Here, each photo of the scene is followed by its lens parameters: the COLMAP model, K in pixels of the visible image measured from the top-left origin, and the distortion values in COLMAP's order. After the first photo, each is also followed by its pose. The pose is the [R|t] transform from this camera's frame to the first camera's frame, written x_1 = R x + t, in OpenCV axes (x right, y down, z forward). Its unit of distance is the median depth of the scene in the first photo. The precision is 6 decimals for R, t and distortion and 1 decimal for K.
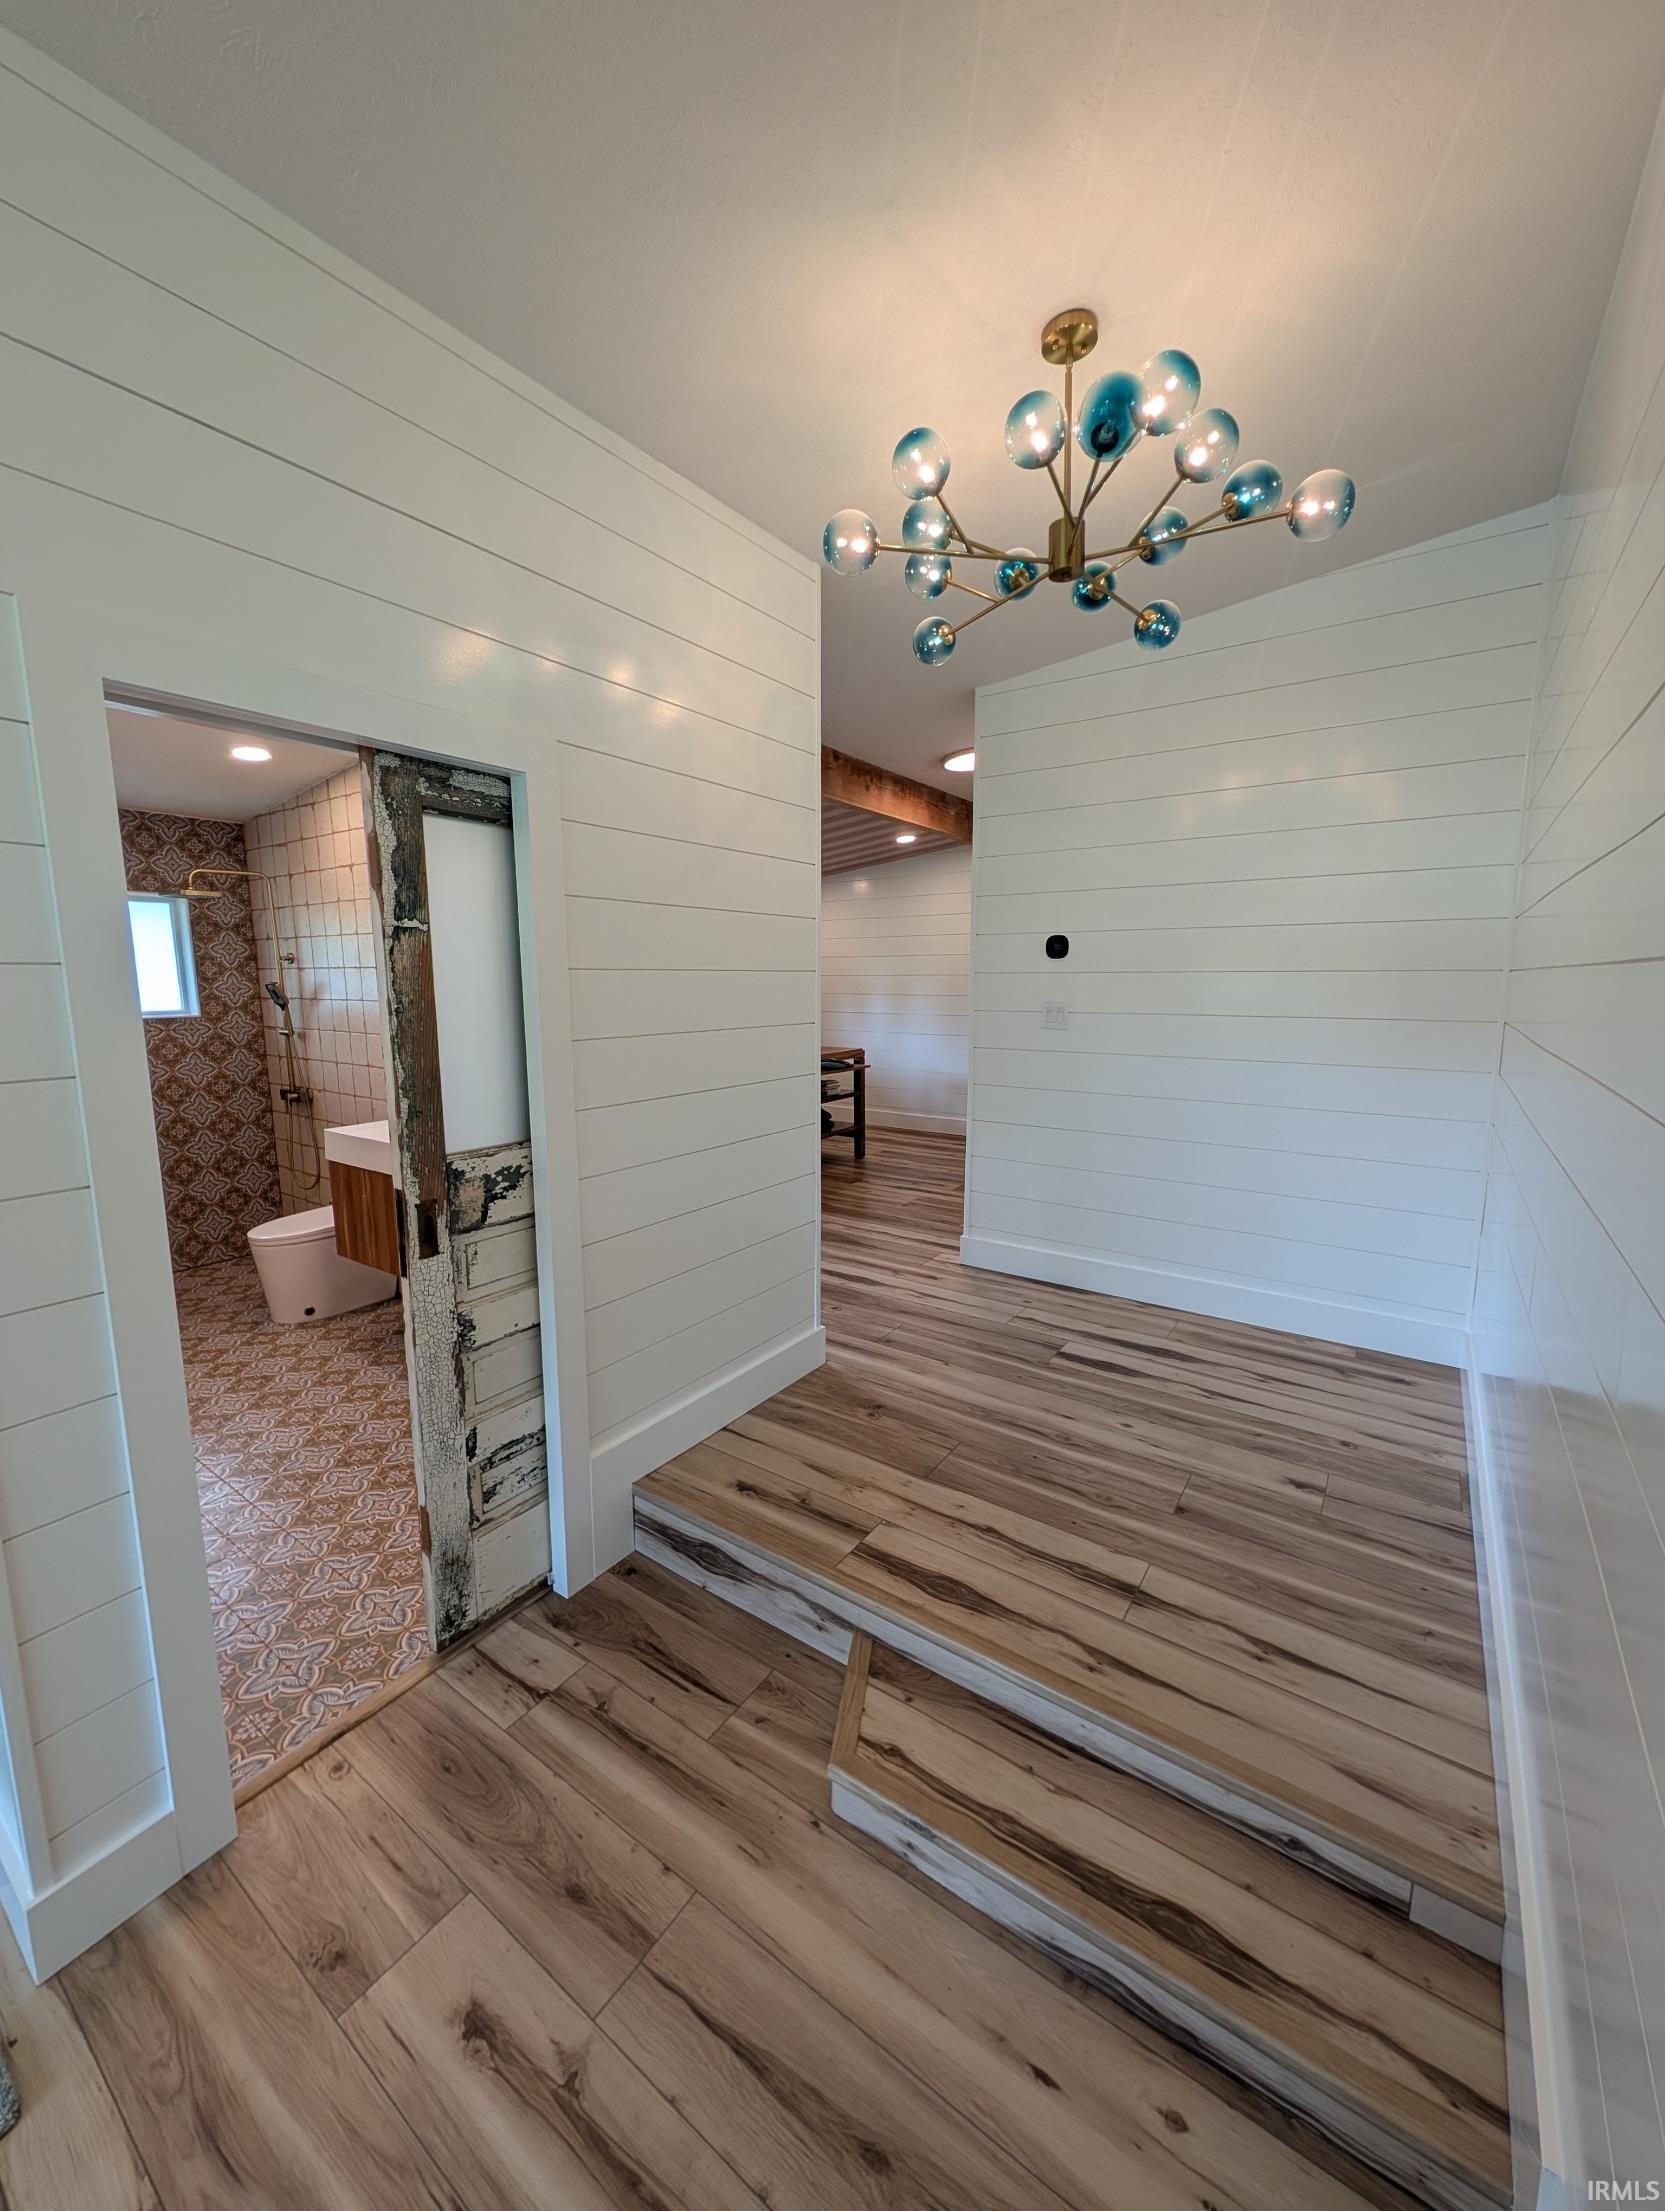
lens RADIAL K [[848.7, 0, 835.7], [0, 848.7, 1104.8], [0, 0, 1]] dist [-0.000608, 0.000411]
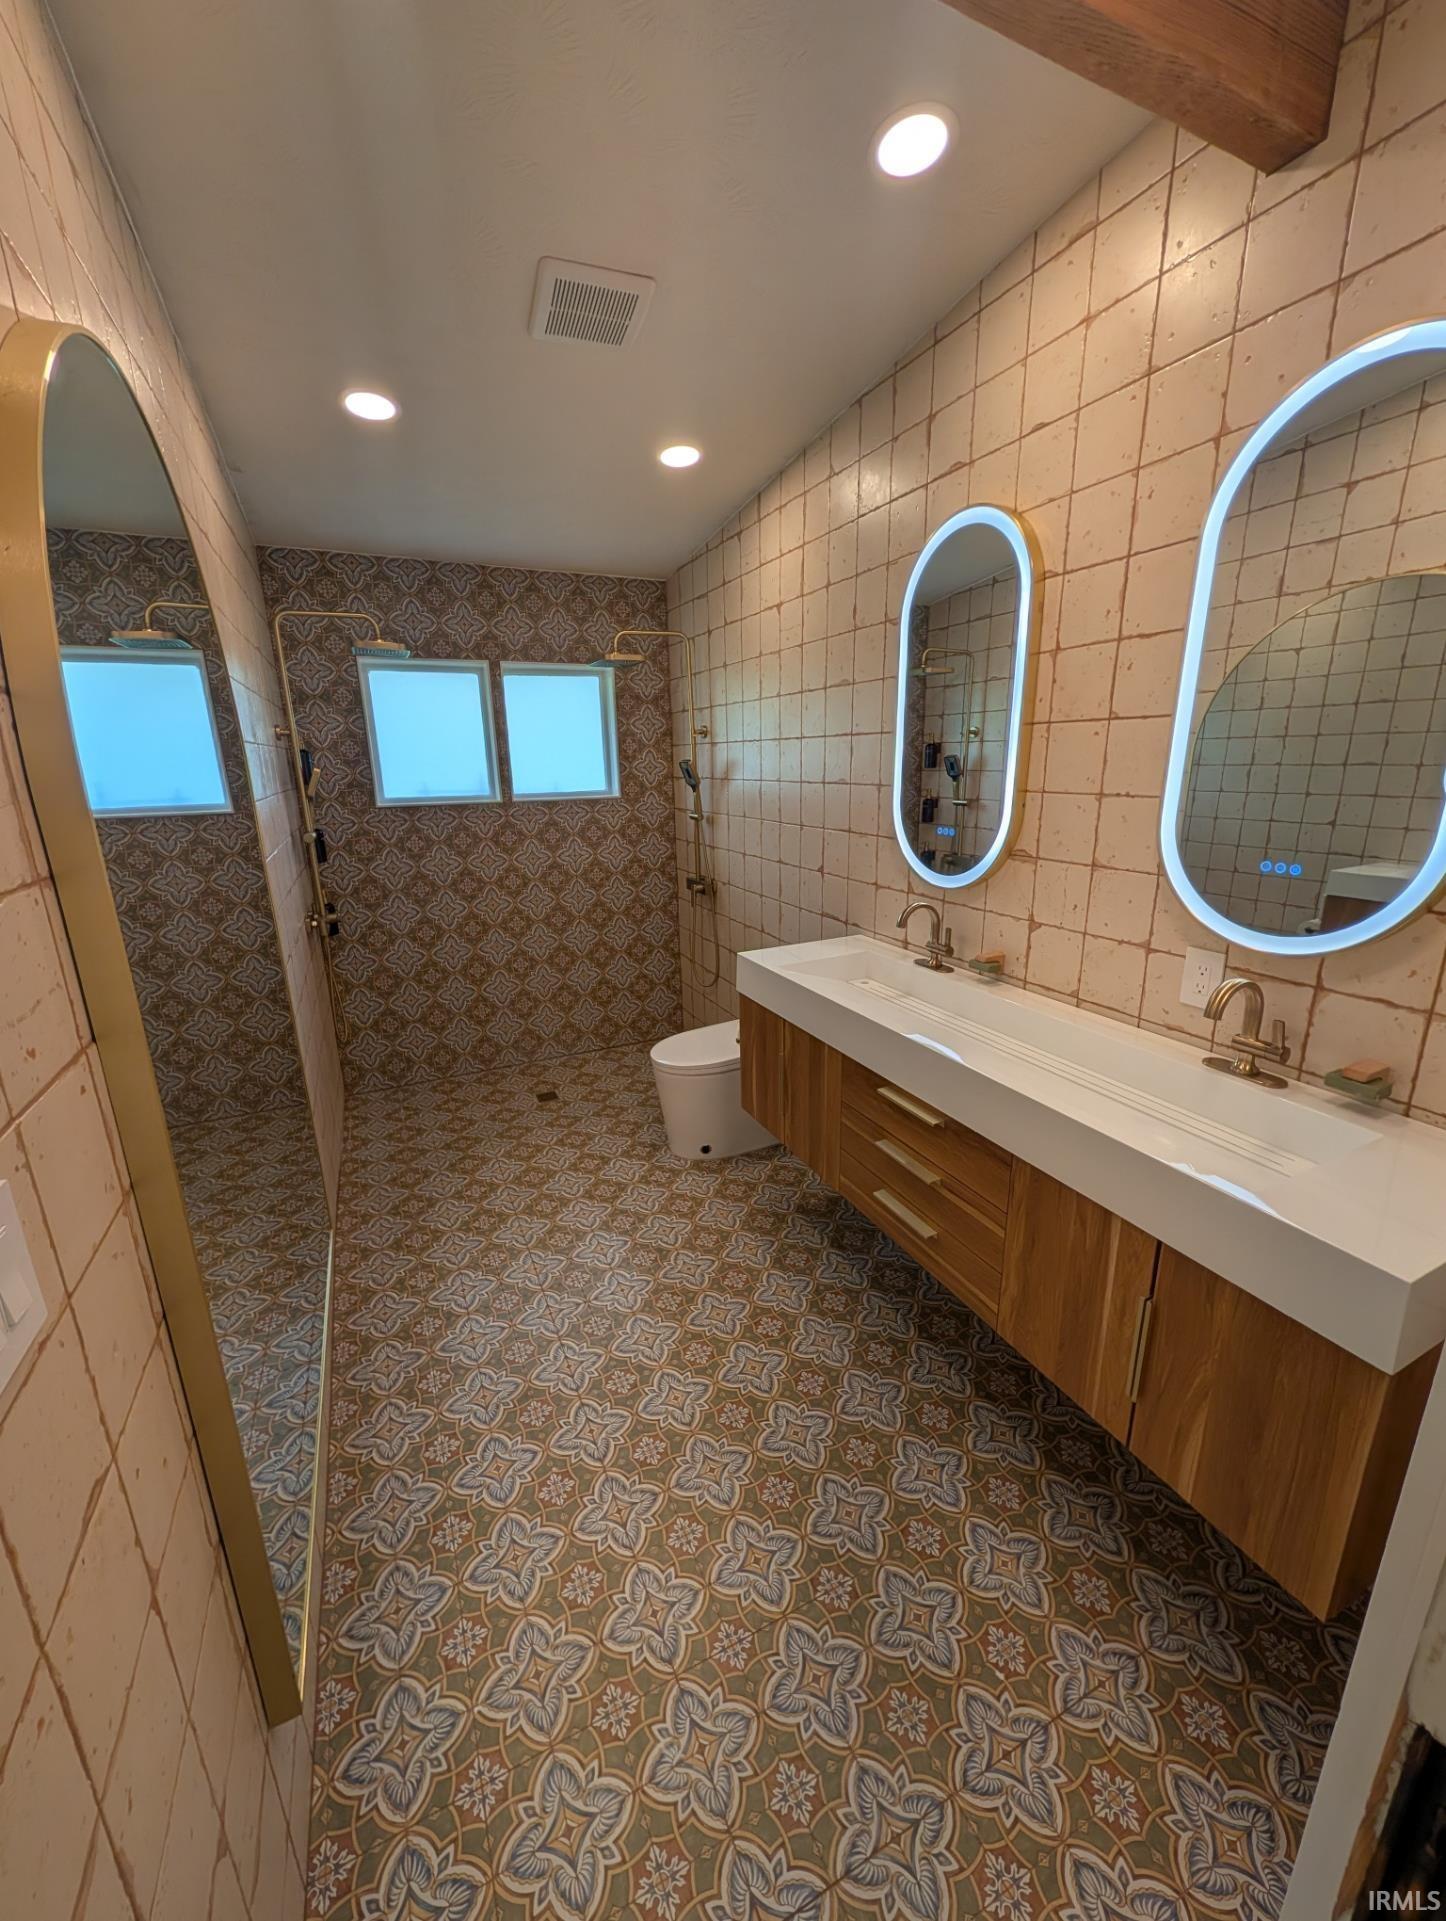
lens RADIAL K [[737.4, 0, 722.2], [0, 737.4, 959.0], [0, 0, 1]] dist [-0.000608, 0.000411]
pose [[0.867131, 0.116319, -0.484308, -0.224670], [-0.056034, 0.988958, 0.137197, -0.044402], [0.494919, -0.091830, 0.864073, 0.320608]]
